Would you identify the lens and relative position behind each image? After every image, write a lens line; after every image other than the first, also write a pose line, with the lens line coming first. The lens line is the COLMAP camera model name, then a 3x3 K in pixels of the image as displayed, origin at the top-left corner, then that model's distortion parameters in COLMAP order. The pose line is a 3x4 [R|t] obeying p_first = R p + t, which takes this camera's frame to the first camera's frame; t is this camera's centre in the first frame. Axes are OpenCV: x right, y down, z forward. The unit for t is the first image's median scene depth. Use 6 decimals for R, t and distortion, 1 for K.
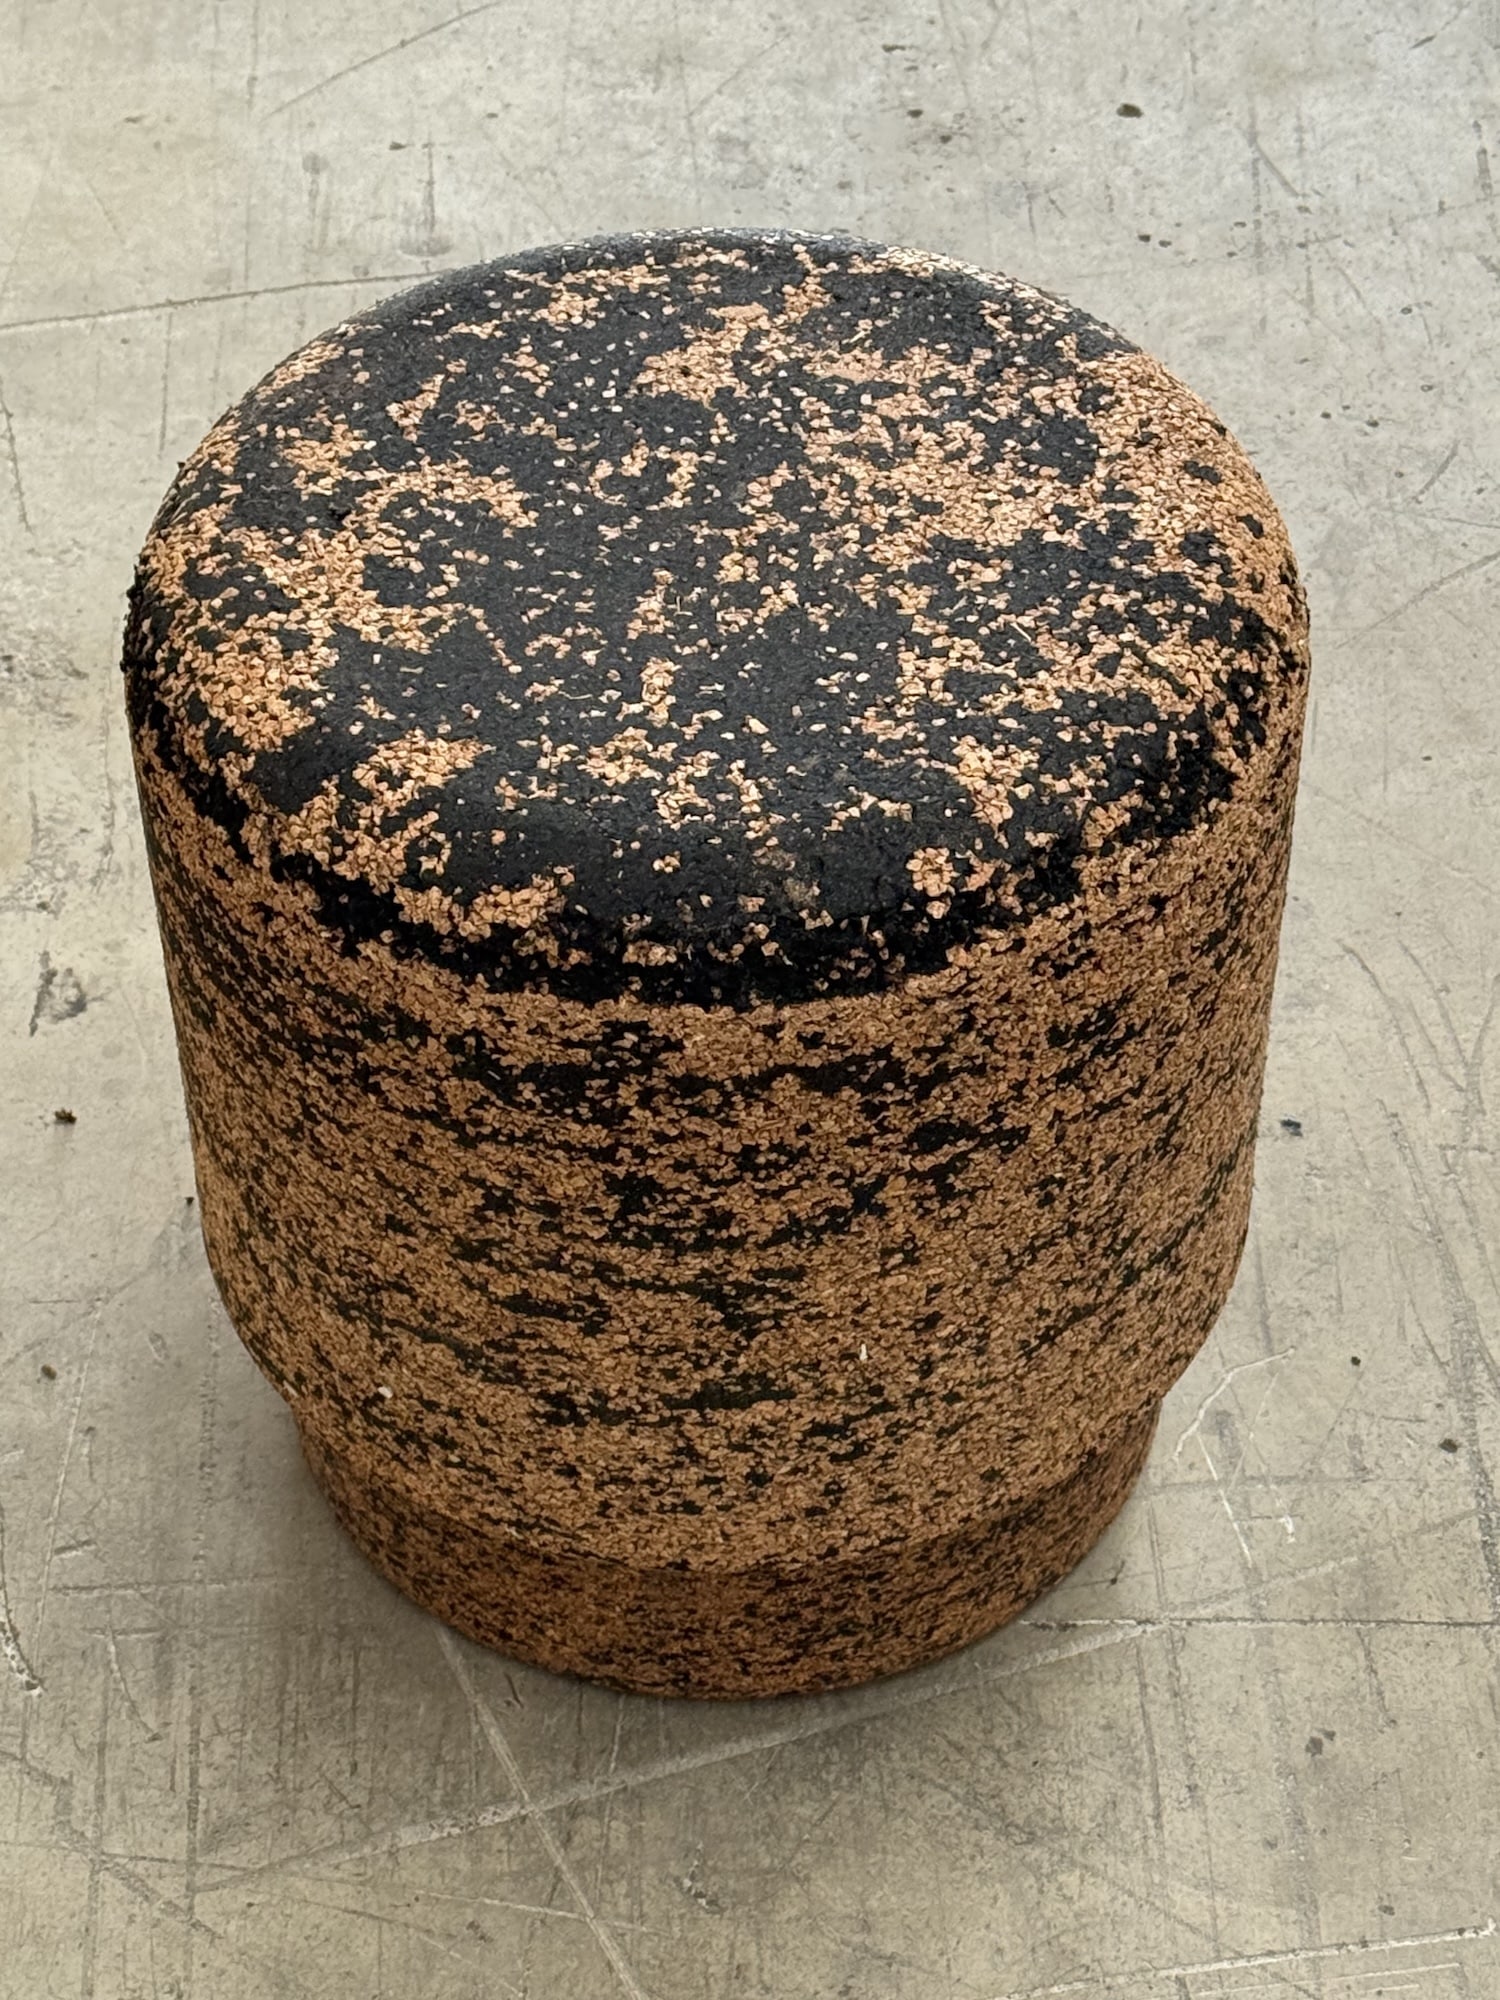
lens RADIAL K [[4773.6, 0, 759.3], [0, 4773.6, 997.7], [0, 0, 1]] dist [0.161735, 0.000000]
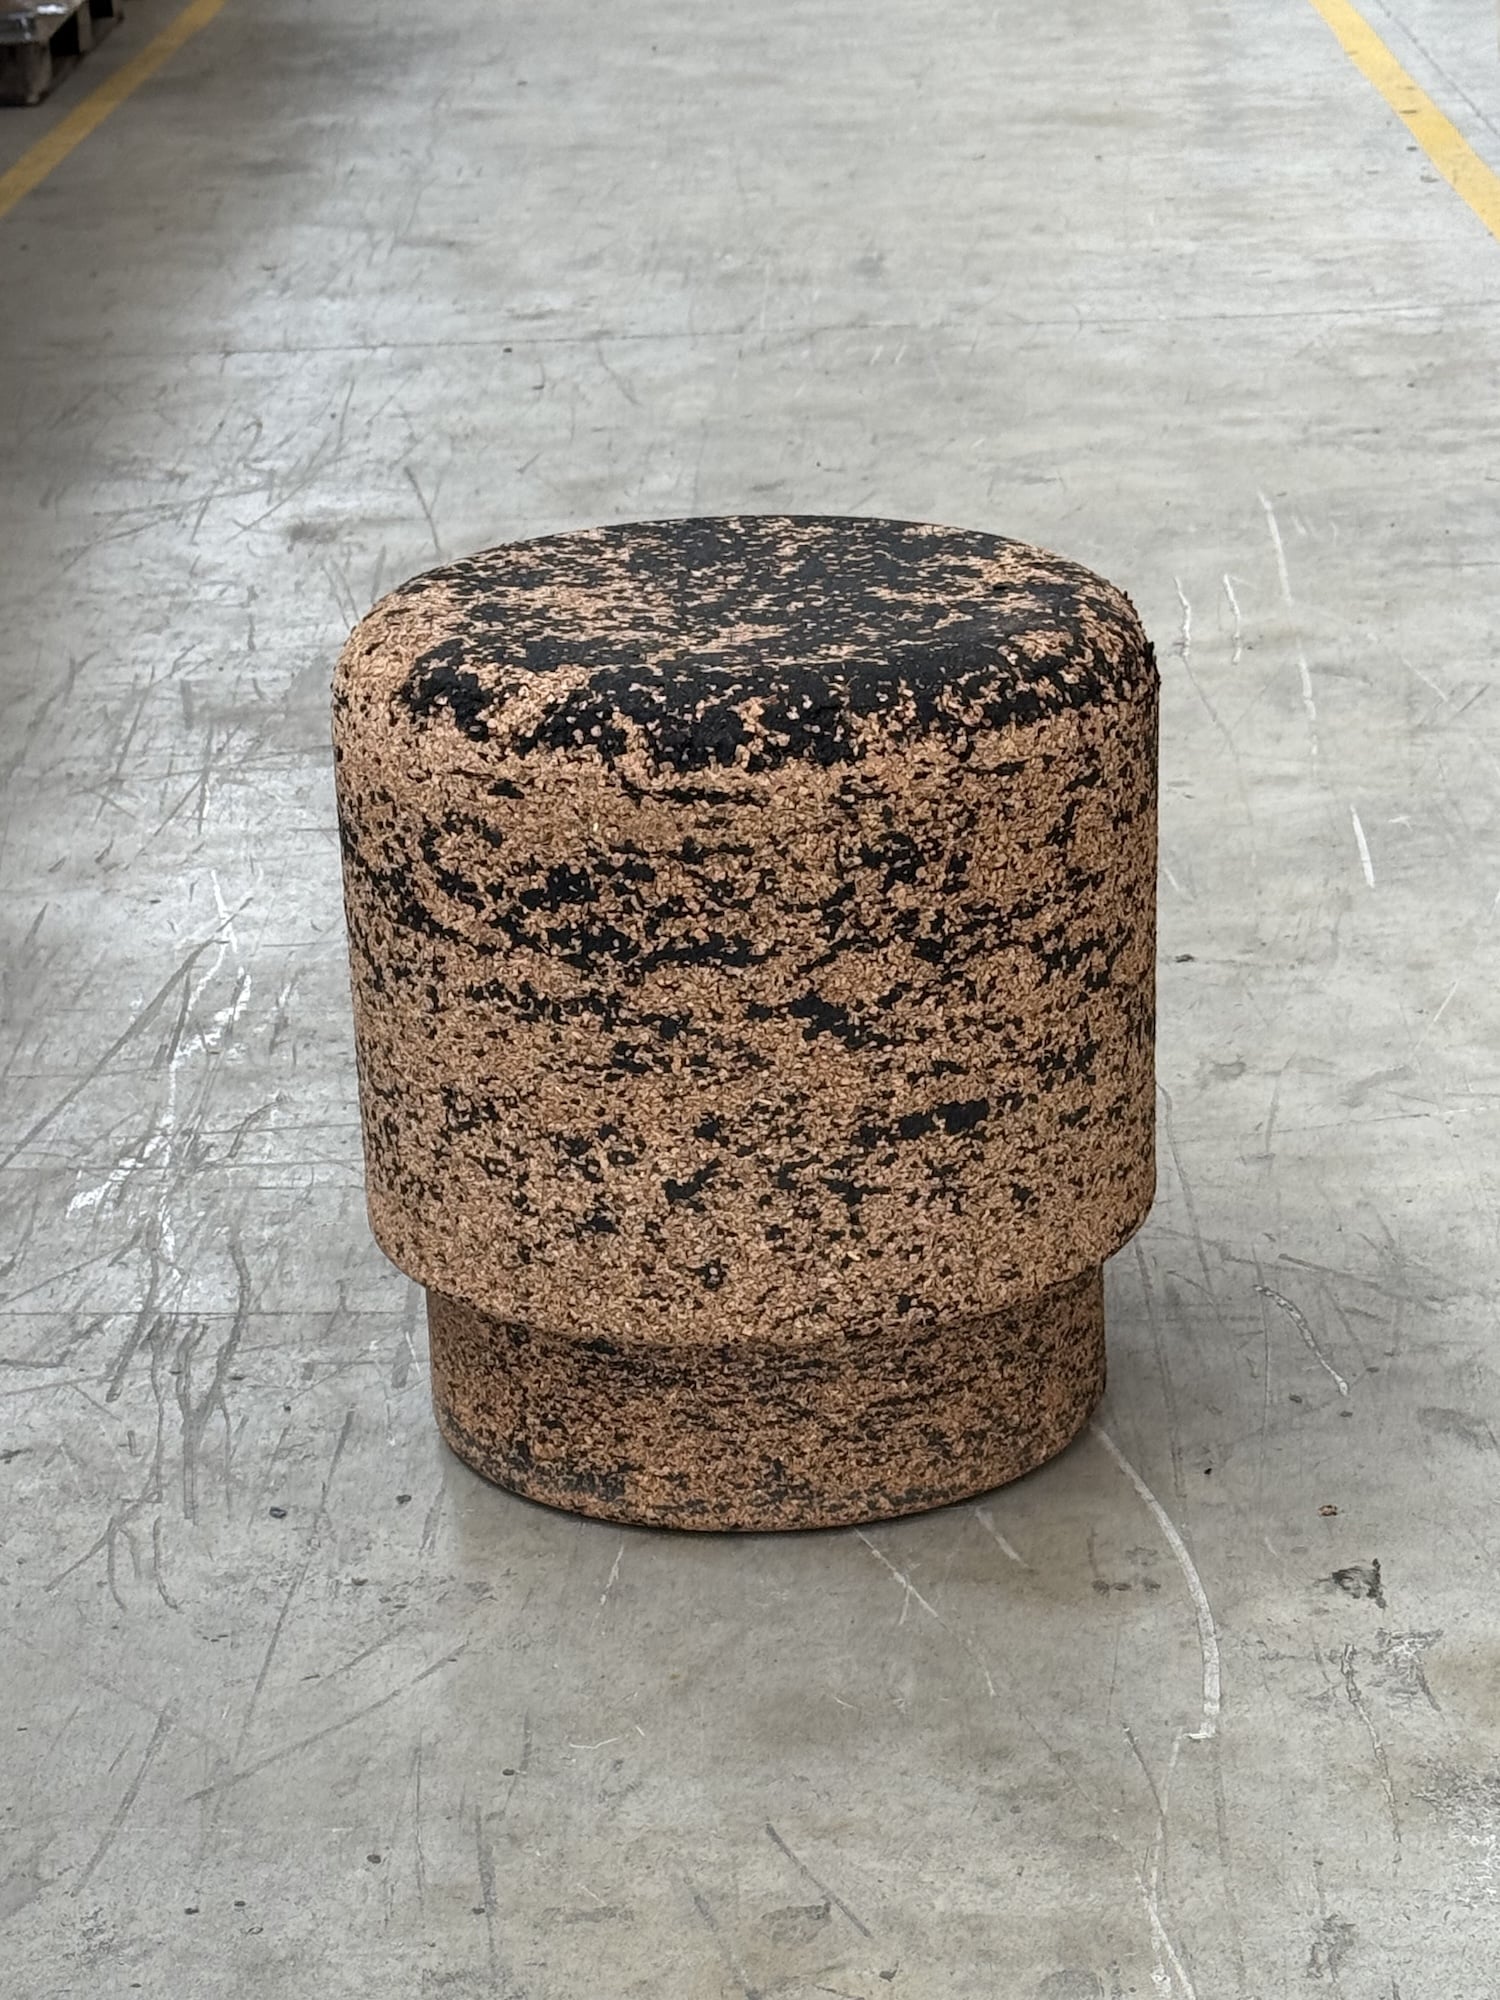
lens RADIAL K [[4773.6, 0, 752.2], [0, 4773.6, 999.6], [0, 0, 1]] dist [0.161735, 0.000000]
pose [[-0.998000, 0.010390, 0.062354, -0.100246], [0.060273, 0.453792, 0.889067, -1.316128], [-0.019059, 0.891047, -0.453511, 1.746154]]
